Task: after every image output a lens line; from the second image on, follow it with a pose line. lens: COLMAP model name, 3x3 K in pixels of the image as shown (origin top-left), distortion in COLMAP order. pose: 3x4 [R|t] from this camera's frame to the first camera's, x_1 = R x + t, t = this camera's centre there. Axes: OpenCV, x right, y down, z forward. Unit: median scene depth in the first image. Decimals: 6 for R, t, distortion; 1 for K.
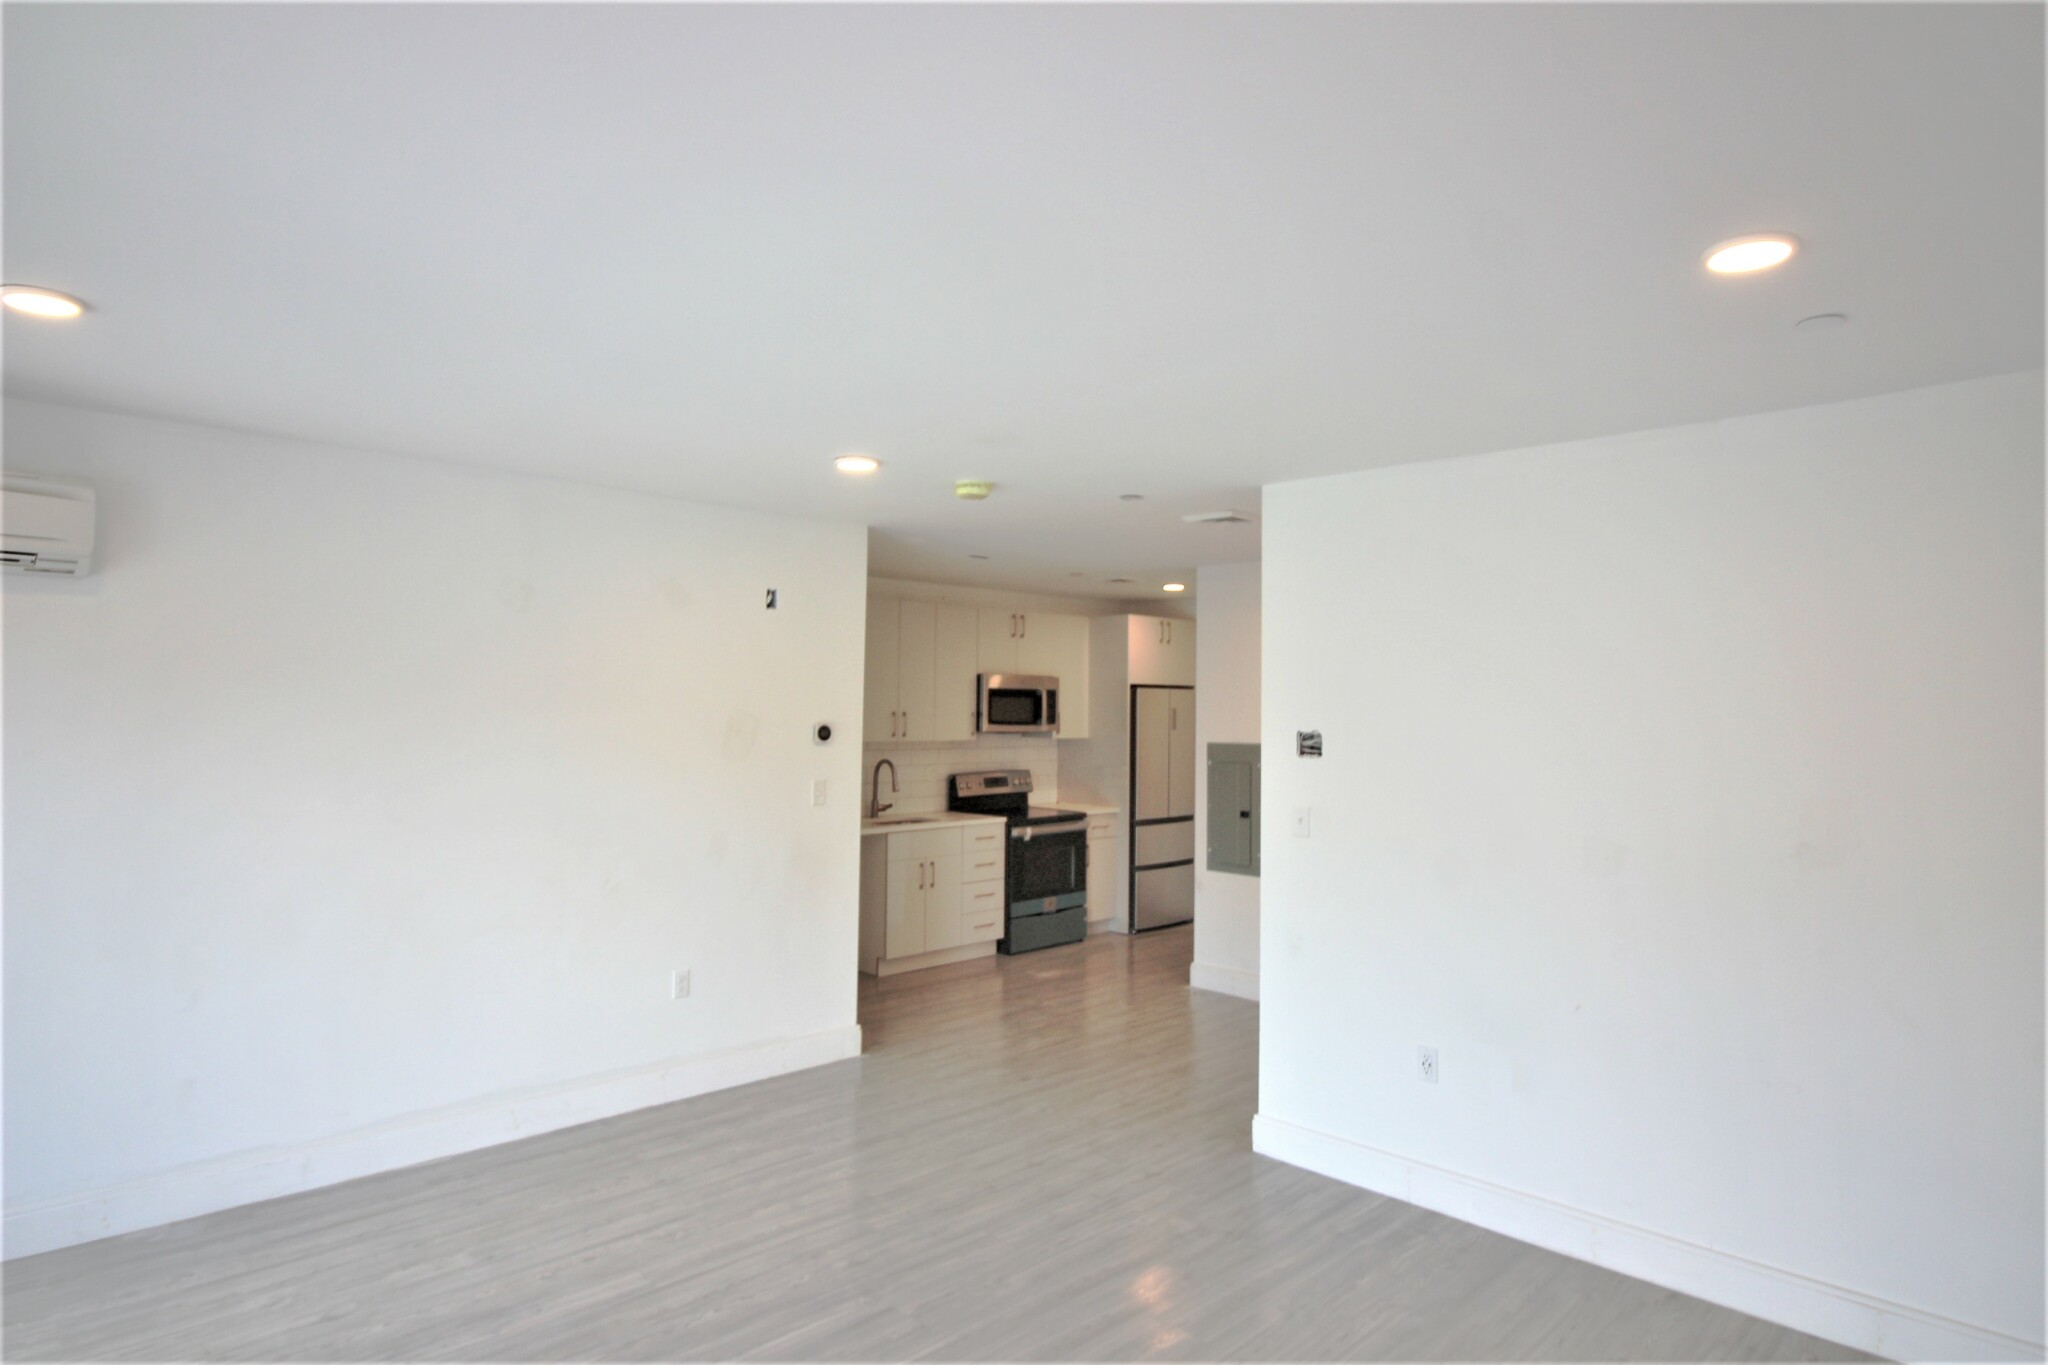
lens RADIAL K [[1161.2, 0, 1010.5], [0, 1161.2, 669.5], [0, 0, 1]] dist [-0.013860, -0.002063]
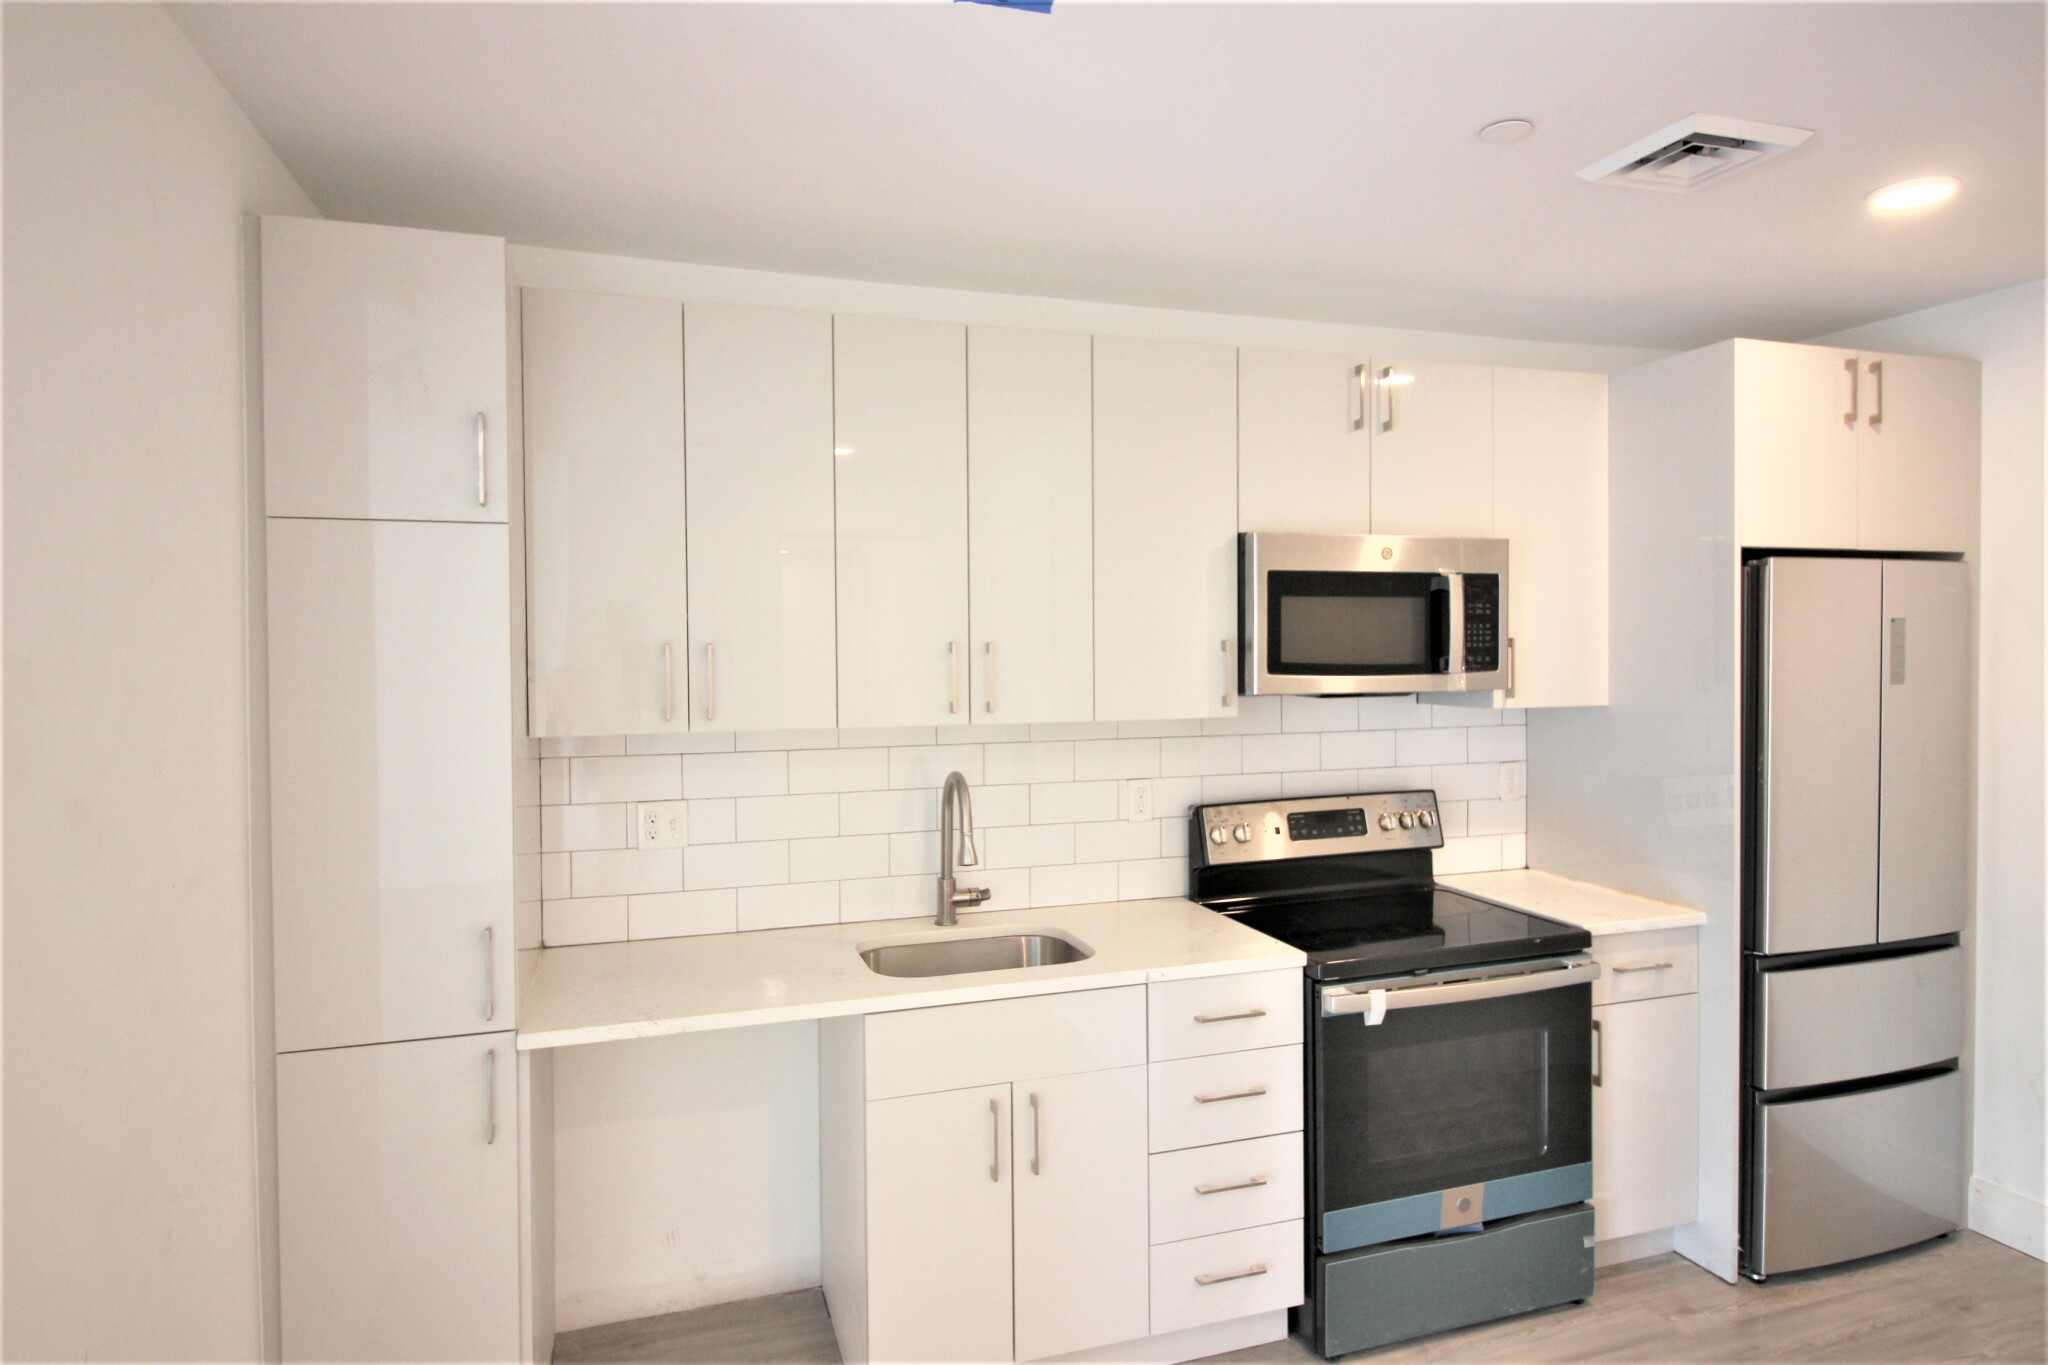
lens RADIAL K [[1144.8, 0, 1024.0], [0, 1144.8, 682.5], [0, 0, 1]] dist [0.000697, -0.000077]
pose [[0.897364, -0.007705, -0.441223, 0.064554], [0.033430, 0.998161, 0.050560, 0.028688], [0.440022, -0.060121, 0.895972, 0.628895]]
